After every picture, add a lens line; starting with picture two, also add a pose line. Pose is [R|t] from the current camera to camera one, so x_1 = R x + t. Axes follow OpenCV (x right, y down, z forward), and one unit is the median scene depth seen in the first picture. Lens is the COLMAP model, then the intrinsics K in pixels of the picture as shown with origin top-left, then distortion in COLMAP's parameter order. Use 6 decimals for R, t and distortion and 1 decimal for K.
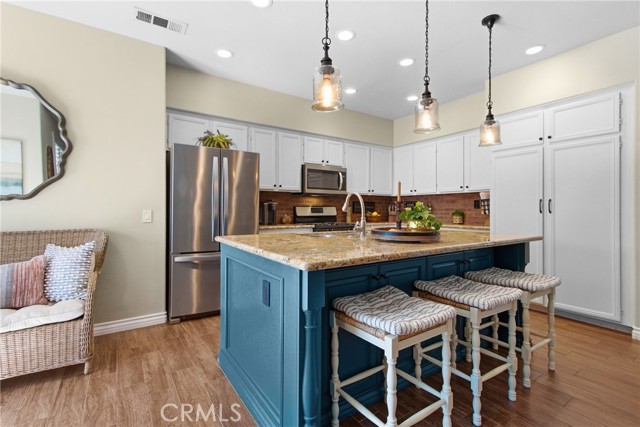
lens RADIAL K [[294.7, 0, 317.3], [0, 294.7, 209.8], [0, 0, 1]] dist [0.008673, 0.002129]
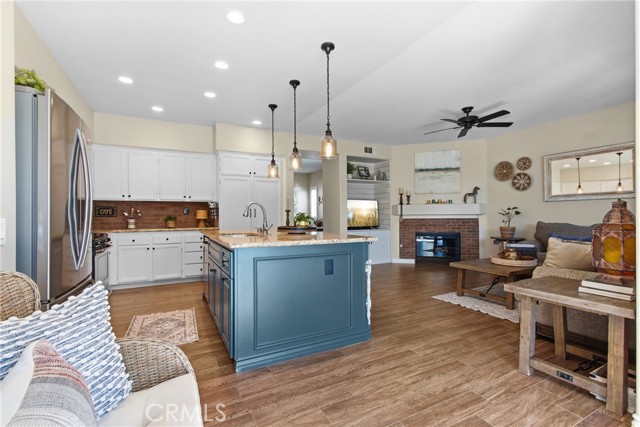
lens RADIAL K [[294.7, 0, 319.8], [0, 294.7, 215.5], [0, 0, 1]] dist [0.008673, 0.002129]
pose [[0.107085, -0.003594, 0.994243, -0.872005], [0.004644, 0.999984, 0.003115, -0.001767], [-0.994239, 0.004283, 0.107100, 0.430055]]
